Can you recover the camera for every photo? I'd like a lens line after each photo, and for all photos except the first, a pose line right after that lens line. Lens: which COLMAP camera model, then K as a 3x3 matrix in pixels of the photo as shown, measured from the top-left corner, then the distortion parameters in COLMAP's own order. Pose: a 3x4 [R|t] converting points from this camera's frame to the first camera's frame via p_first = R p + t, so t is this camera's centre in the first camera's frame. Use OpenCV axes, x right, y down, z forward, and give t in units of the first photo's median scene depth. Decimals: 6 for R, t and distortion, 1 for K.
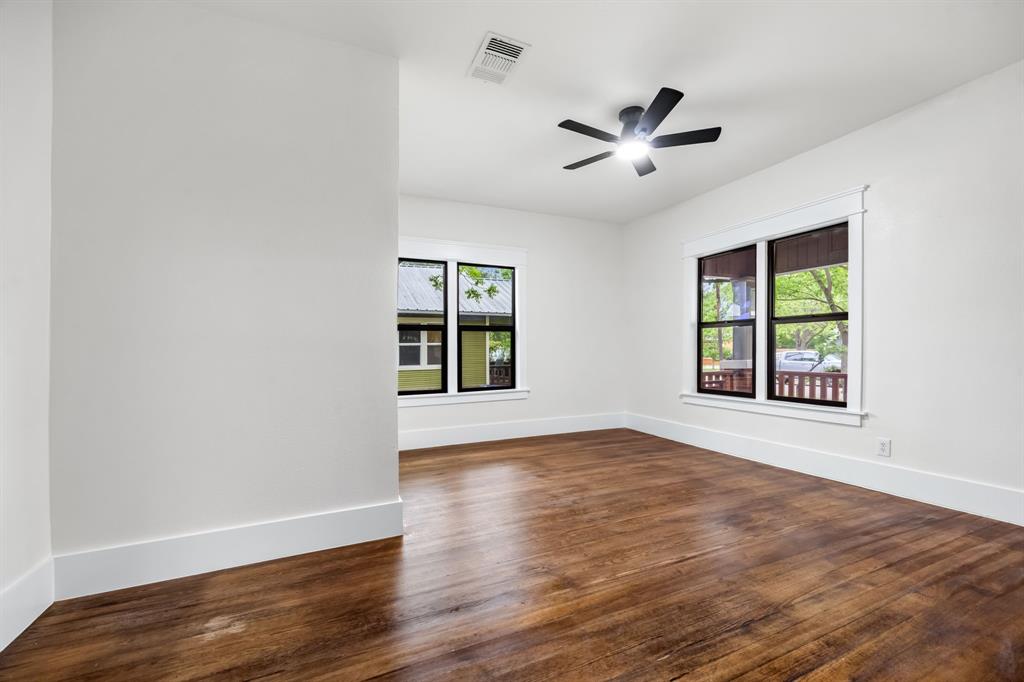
lens RADIAL K [[432.4, 0, 517.4], [0, 432.4, 344.9], [0, 0, 1]] dist [-0.011319, 0.000033]
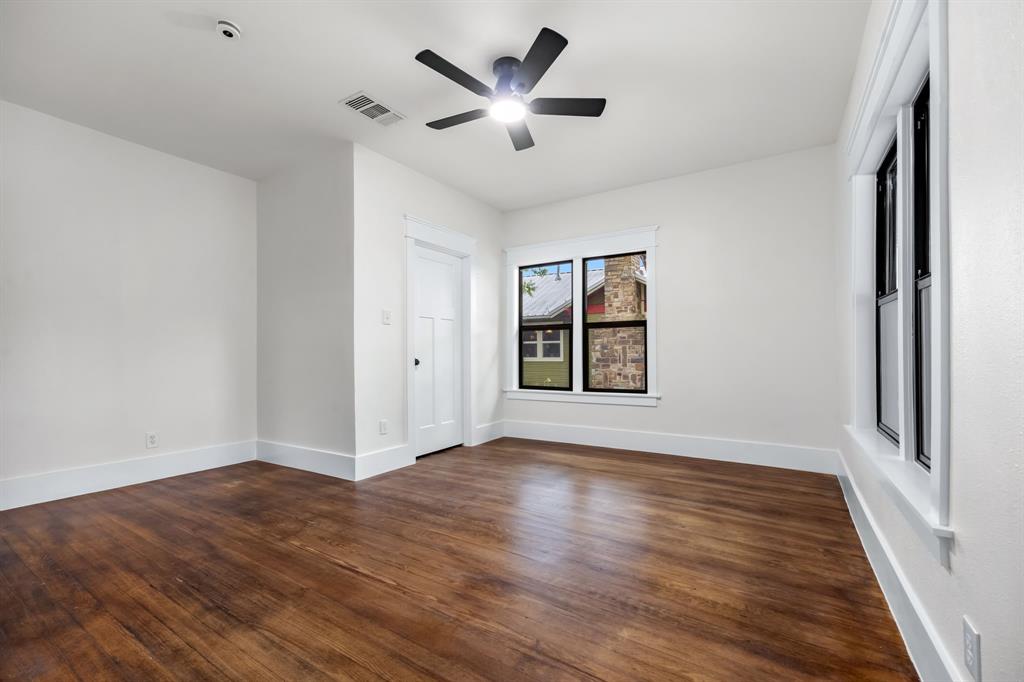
lens RADIAL K [[432.4, 0, 517.4], [0, 432.4, 344.9], [0, 0, 1]] dist [-0.011319, 0.000033]
pose [[0.551921, -0.002734, -0.833892, 0.971698], [0.010372, 0.999940, 0.003587, -0.000979], [0.833832, -0.010628, 0.551916, 0.547099]]
